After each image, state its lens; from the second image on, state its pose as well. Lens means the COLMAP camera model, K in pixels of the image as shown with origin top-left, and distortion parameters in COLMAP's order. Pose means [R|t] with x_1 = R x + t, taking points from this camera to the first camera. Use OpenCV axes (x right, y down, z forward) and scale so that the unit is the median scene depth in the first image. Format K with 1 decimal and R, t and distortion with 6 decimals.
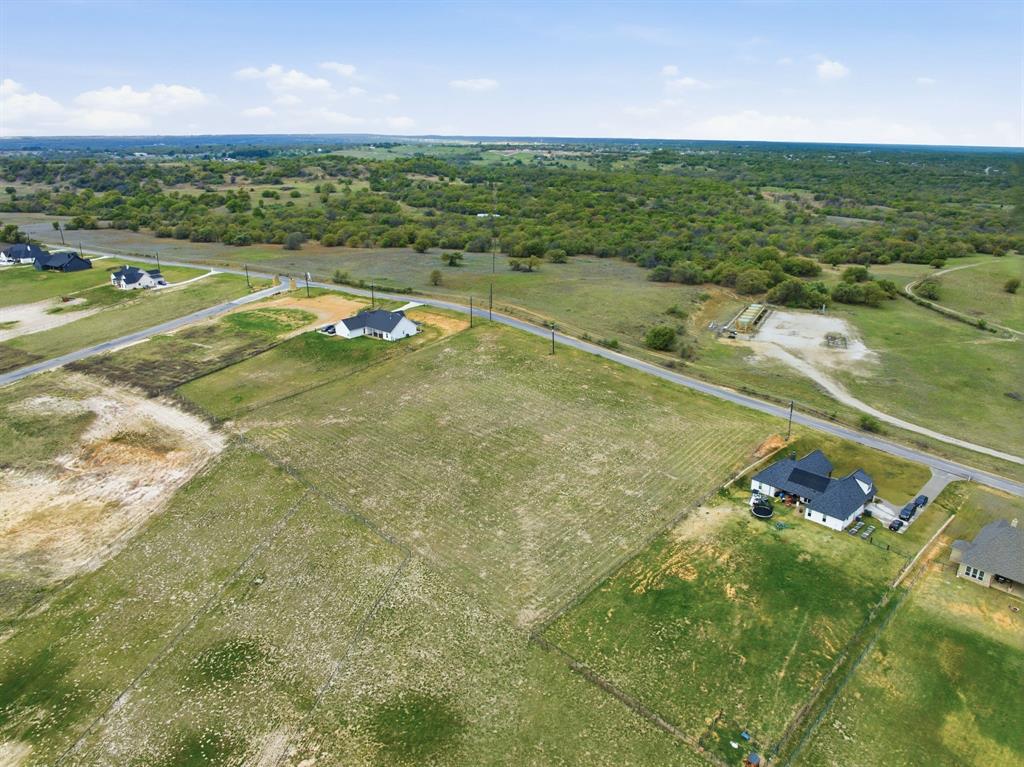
lens RADIAL K [[724.4, 0, 512.0], [0, 724.4, 381.2], [0, 0, 1]] dist [-0.046582, 0.011273]
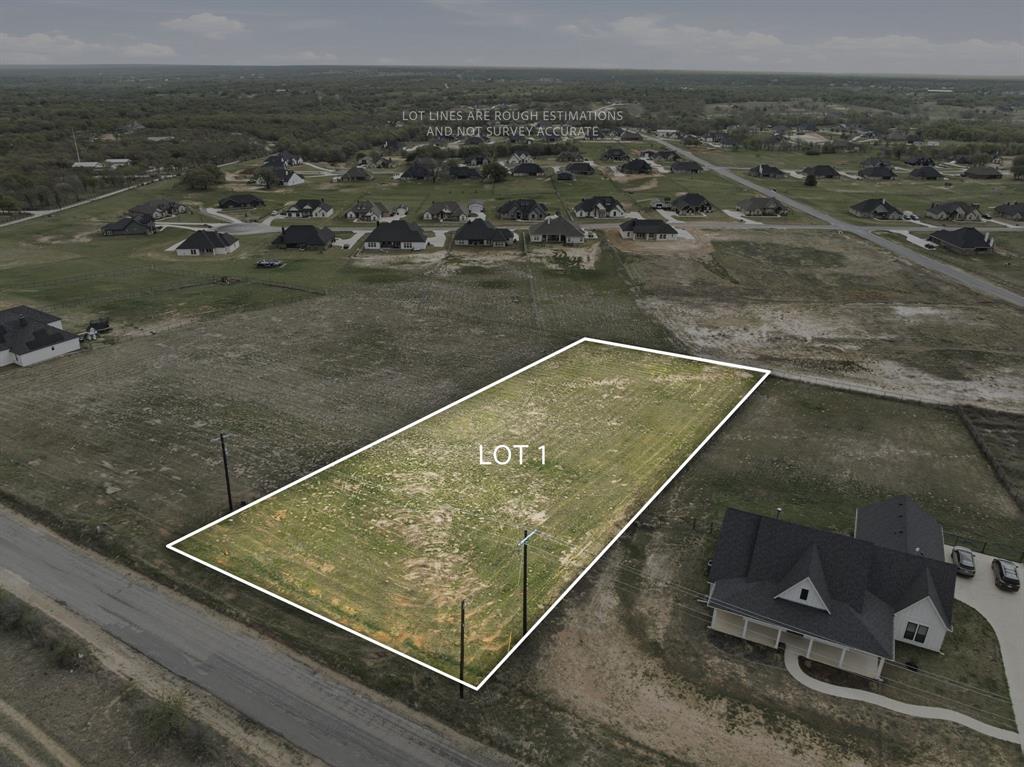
lens RADIAL K [[724.4, 0, 508.0], [0, 724.4, 383.7], [0, 0, 1]] dist [-0.046582, 0.011273]
pose [[-0.973093, 0.079425, -0.216289, -0.004962], [-0.090566, 0.731305, 0.676011, -0.427592], [0.211865, 0.677410, -0.704435, 1.558306]]
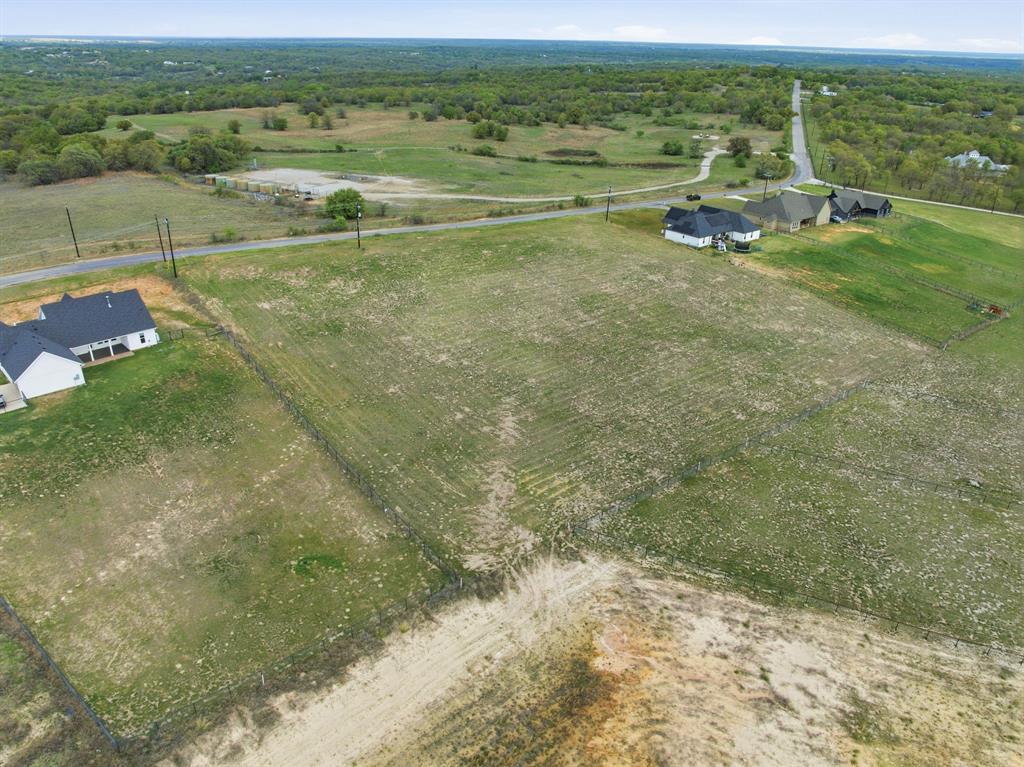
lens RADIAL K [[724.4, 0, 514.6], [0, 724.4, 378.4], [0, 0, 1]] dist [-0.046582, 0.011273]
pose [[0.110377, -0.438995, 0.891684, -0.751326], [0.310753, 0.867429, 0.388587, -0.192669], [-0.944060, 0.234203, 0.232163, 0.916916]]
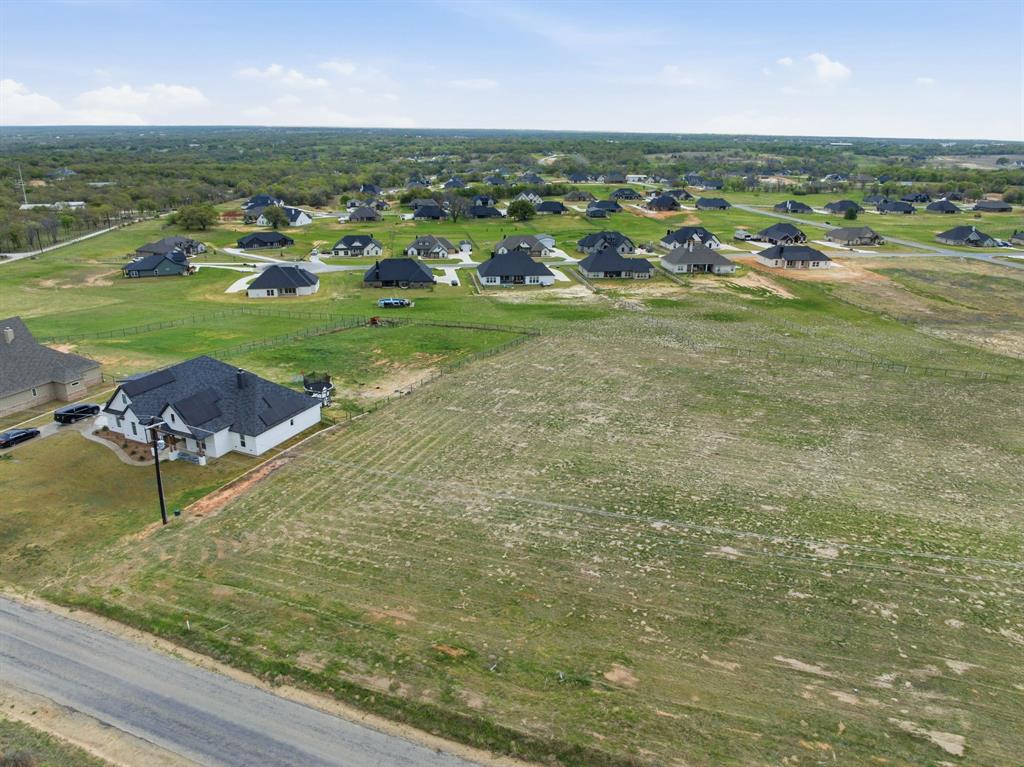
lens RADIAL K [[724.4, 0, 507.9], [0, 724.4, 383.0], [0, 0, 1]] dist [-0.046582, 0.011273]
pose [[-0.933408, 0.101920, -0.344036, 0.335092], [-0.137002, 0.784936, 0.604240, -0.211405], [0.331631, 0.611136, -0.718703, 1.251177]]
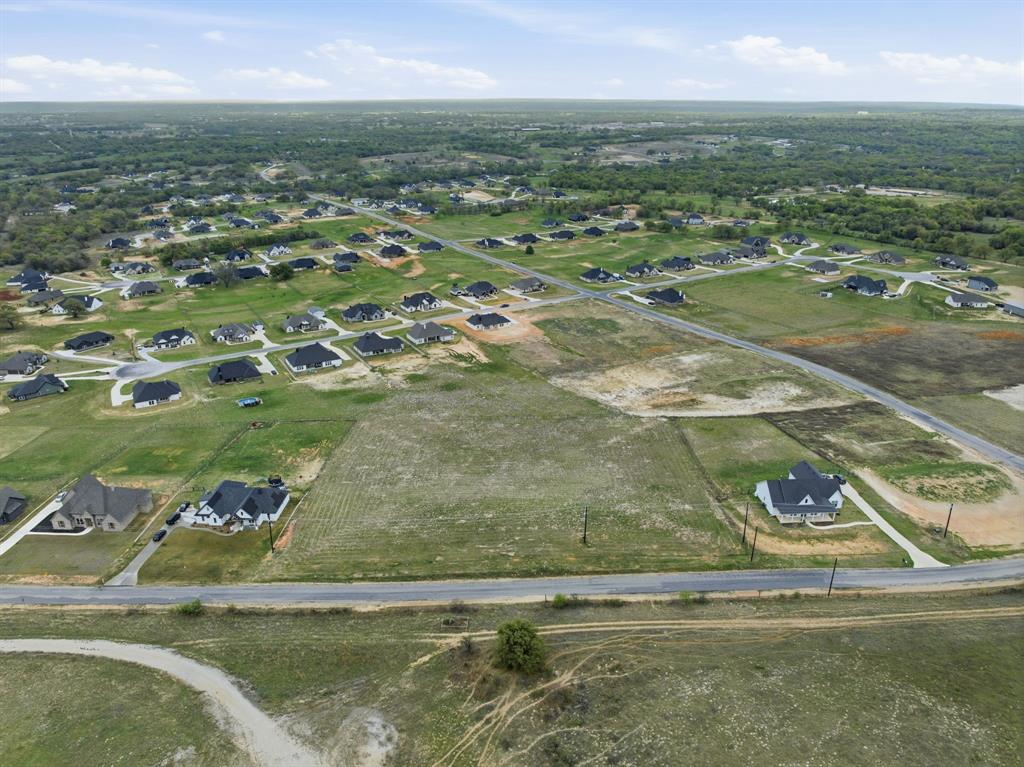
lens RADIAL K [[724.4, 0, 509.3], [0, 724.4, 387.4], [0, 0, 1]] dist [-0.046582, 0.011273]
pose [[-0.731709, 0.247094, -0.635253, 0.714723], [-0.233350, 0.784854, 0.574066, -0.749122], [0.640430, 0.568285, -0.516625, 1.578539]]
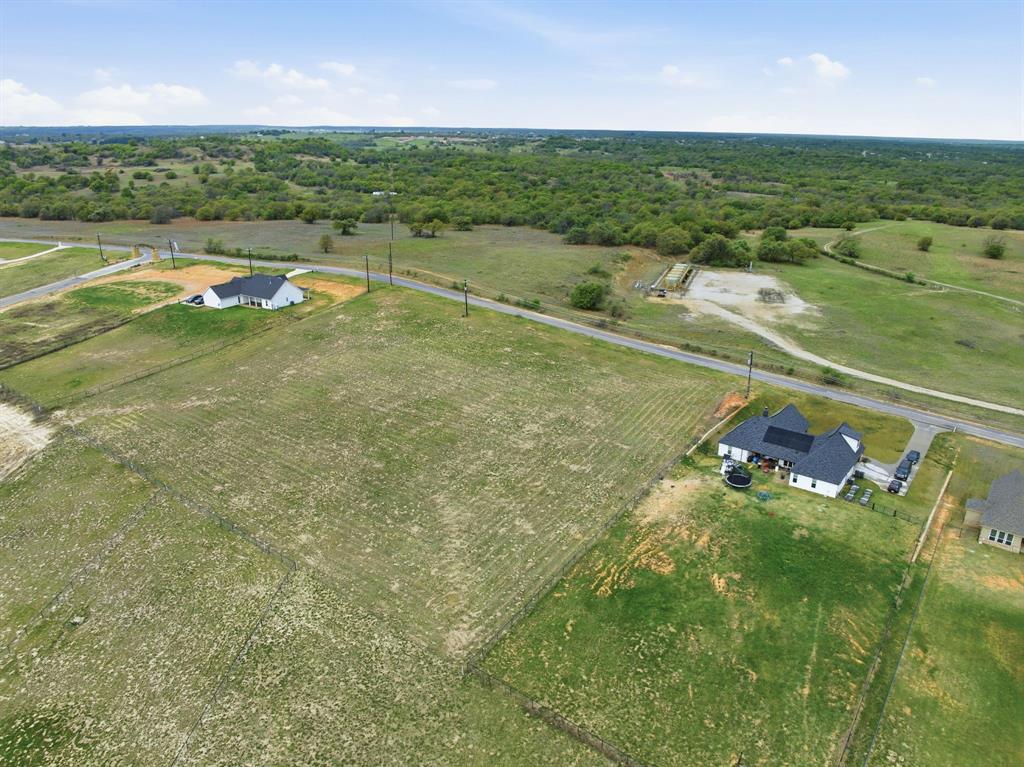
lens RADIAL K [[724.4, 0, 511.4], [0, 724.4, 381.9], [0, 0, 1]] dist [-0.046582, 0.011273]
pose [[0.990602, -0.045395, 0.129022, -0.005463], [0.043891, 0.998931, 0.014475, 0.037623], [-0.129541, -0.008676, 0.991536, 0.181924]]
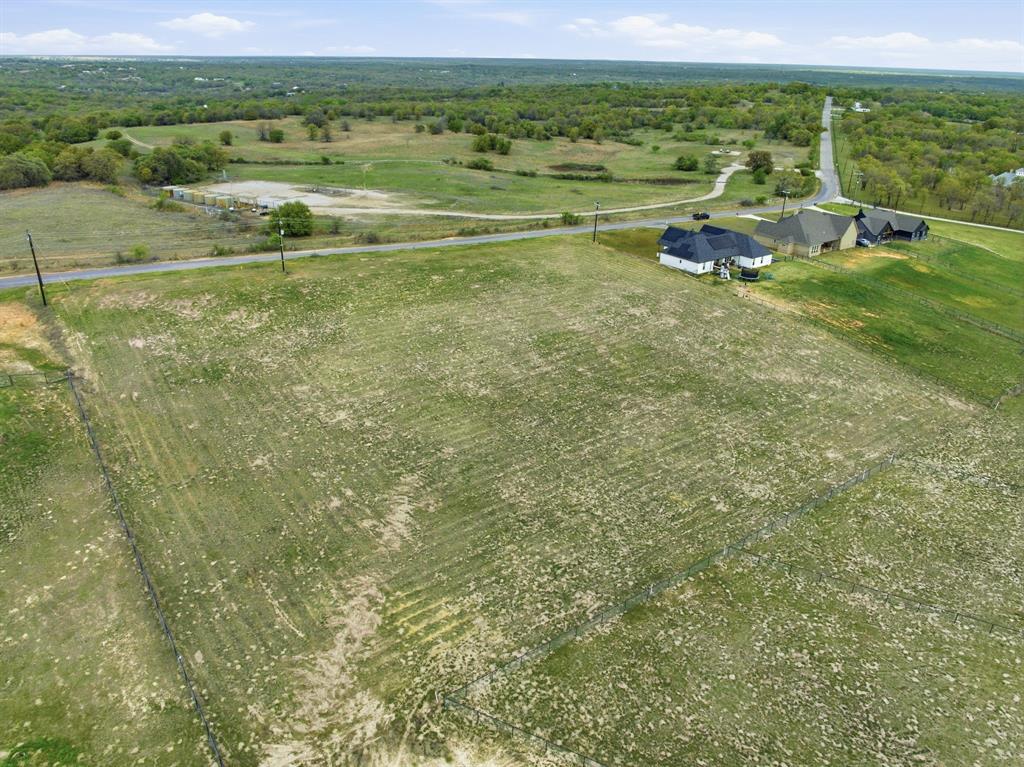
lens RADIAL K [[724.4, 0, 514.2], [0, 724.4, 379.7], [0, 0, 1]] dist [-0.046582, 0.011273]
pose [[0.152851, -0.416867, 0.896024, -0.593780], [0.308447, 0.881508, 0.357497, -0.141854], [-0.938881, 0.221732, 0.263321, 0.870578]]
